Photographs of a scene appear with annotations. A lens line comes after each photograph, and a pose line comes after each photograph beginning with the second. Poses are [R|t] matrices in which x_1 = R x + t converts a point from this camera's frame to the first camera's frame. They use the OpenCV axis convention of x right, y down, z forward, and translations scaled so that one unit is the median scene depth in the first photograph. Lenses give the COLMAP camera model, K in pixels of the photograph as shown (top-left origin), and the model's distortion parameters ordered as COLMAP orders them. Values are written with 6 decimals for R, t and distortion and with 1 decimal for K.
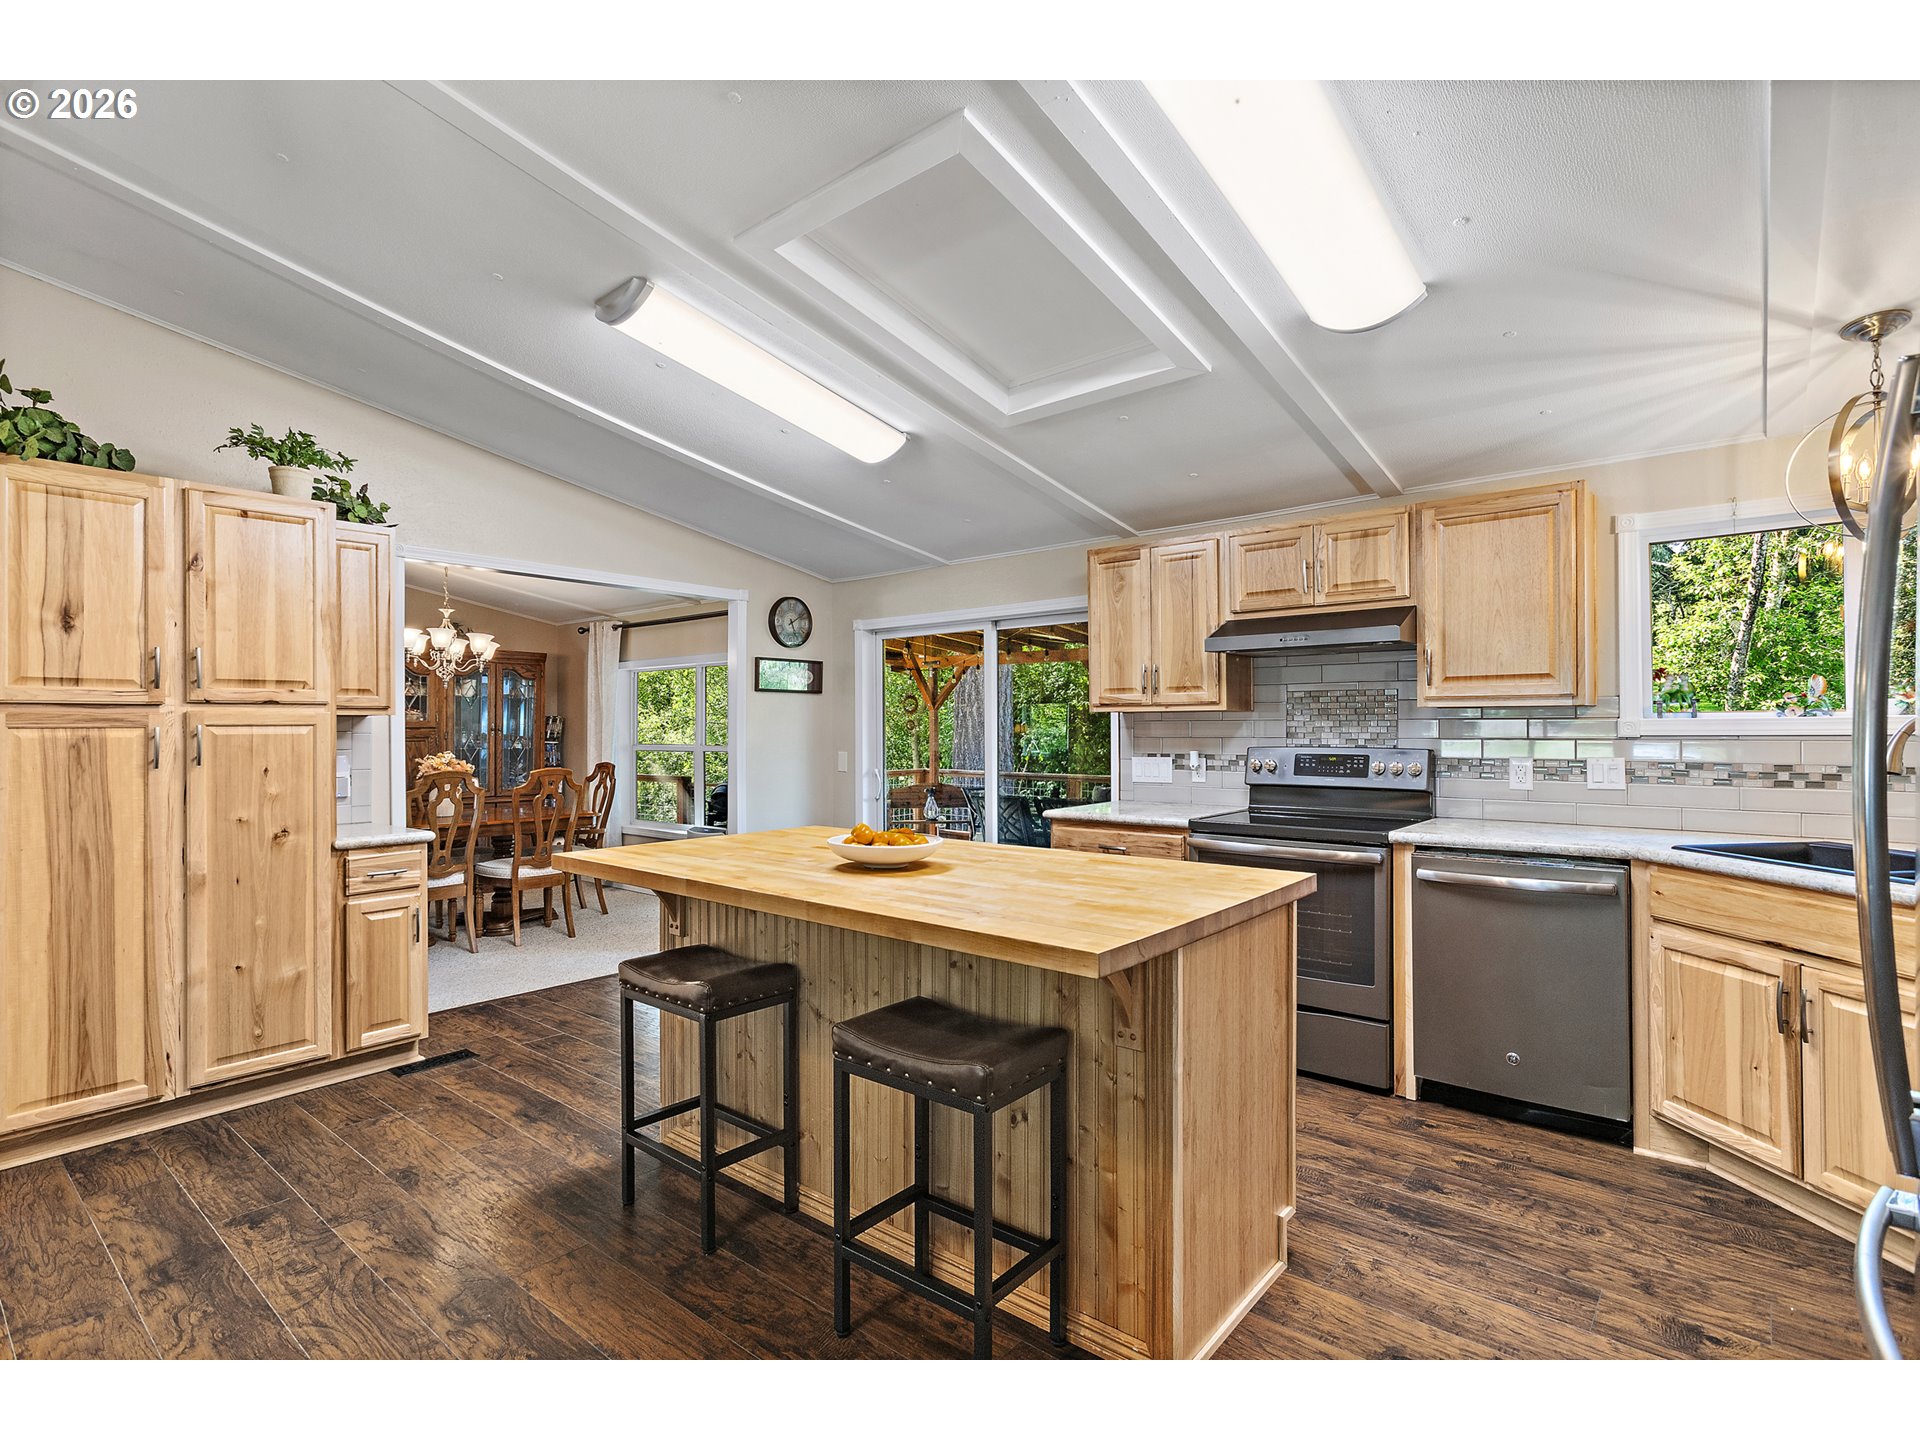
lens RADIAL K [[935.7, 0, 968.6], [0, 935.7, 722.3], [0, 0, 1]] dist [-0.001857, 0.000708]
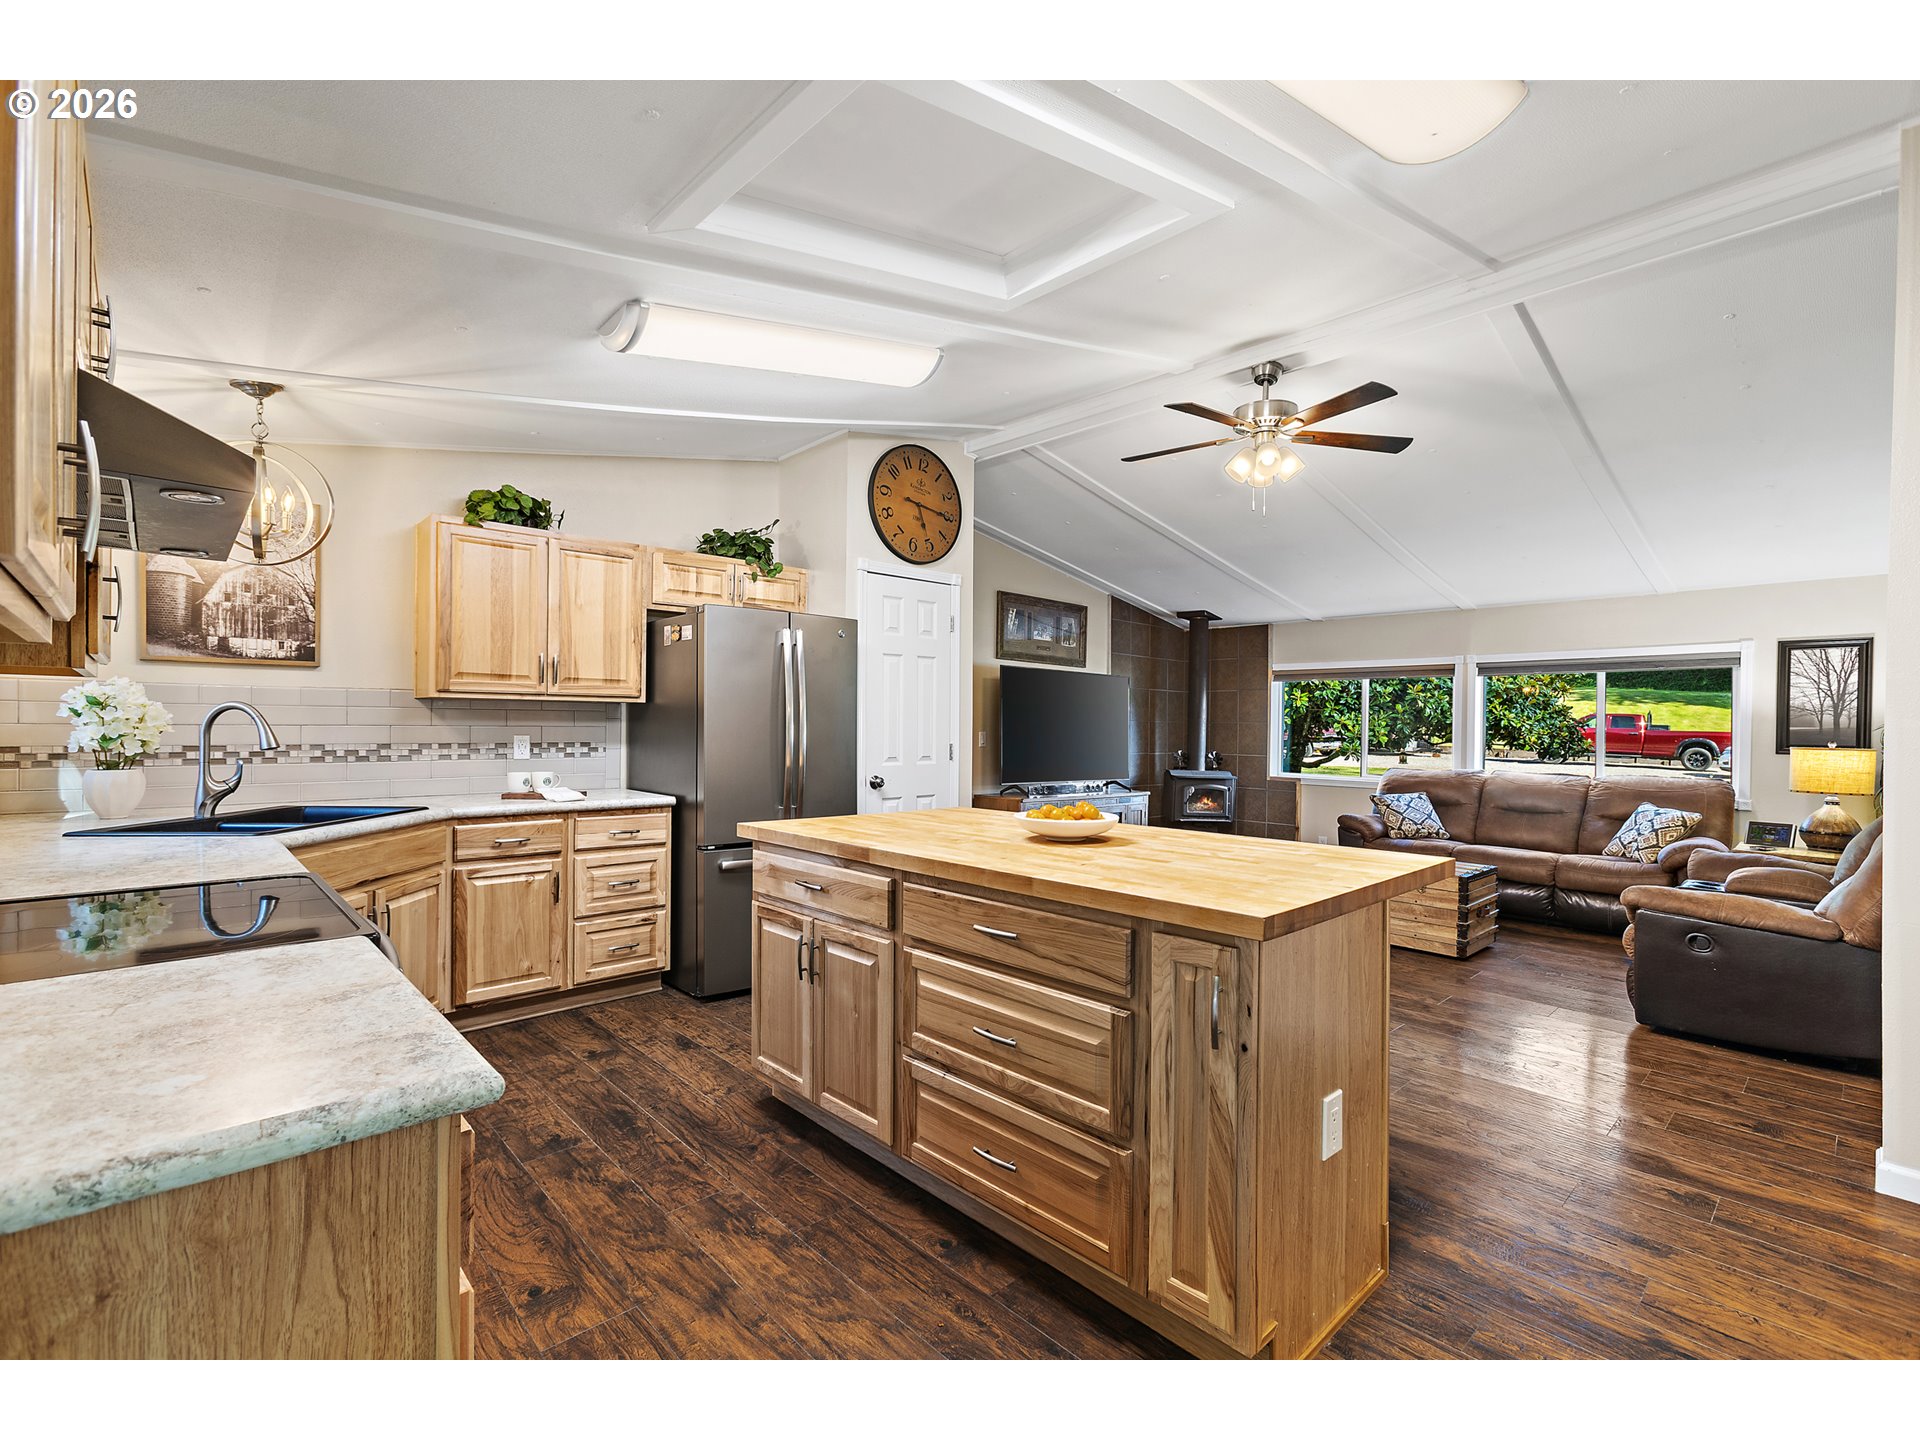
lens RADIAL K [[888.1, 0, 960.0], [0, 888.1, 728.4], [0, 0, 1]] dist [-0.006741, -0.000058]
pose [[-0.991703, -0.007069, 0.128354, -0.071278], [-0.006704, 0.999972, 0.003277, 0.015246], [-0.128373, 0.002389, -0.991723, 1.533124]]
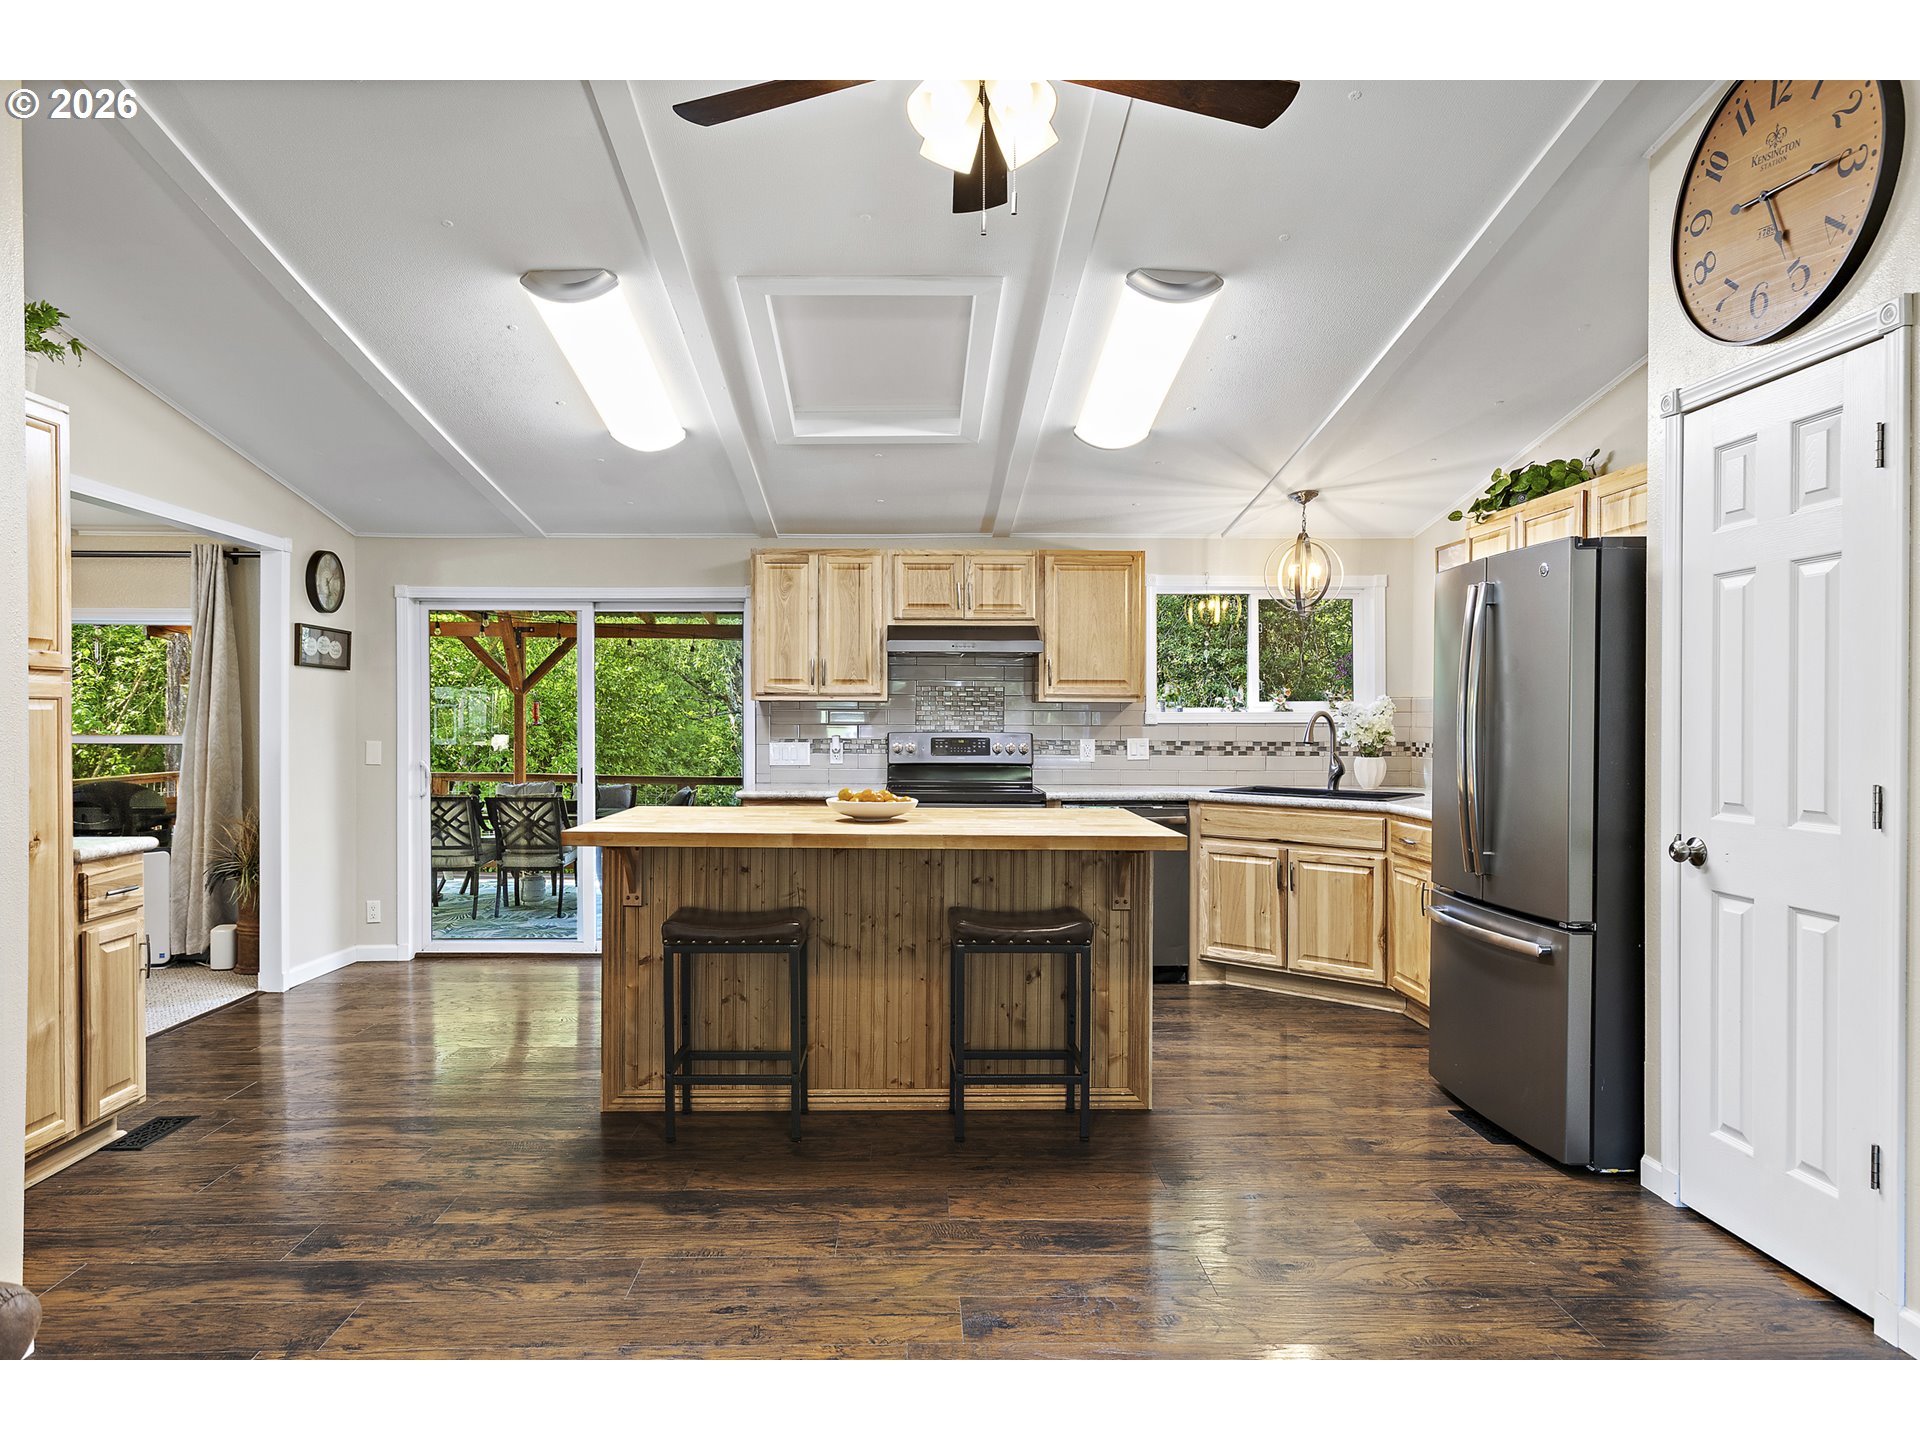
lens RADIAL K [[1141.1, 0, 920.4], [0, 1141.1, 722.9], [0, 0, 1]] dist [0.002518, 0.002212]
pose [[0.764368, 0.006327, 0.644749, -0.774837], [-0.010862, 0.999936, 0.003065, 0.012311], [-0.644689, -0.009346, 0.764388, -0.161297]]
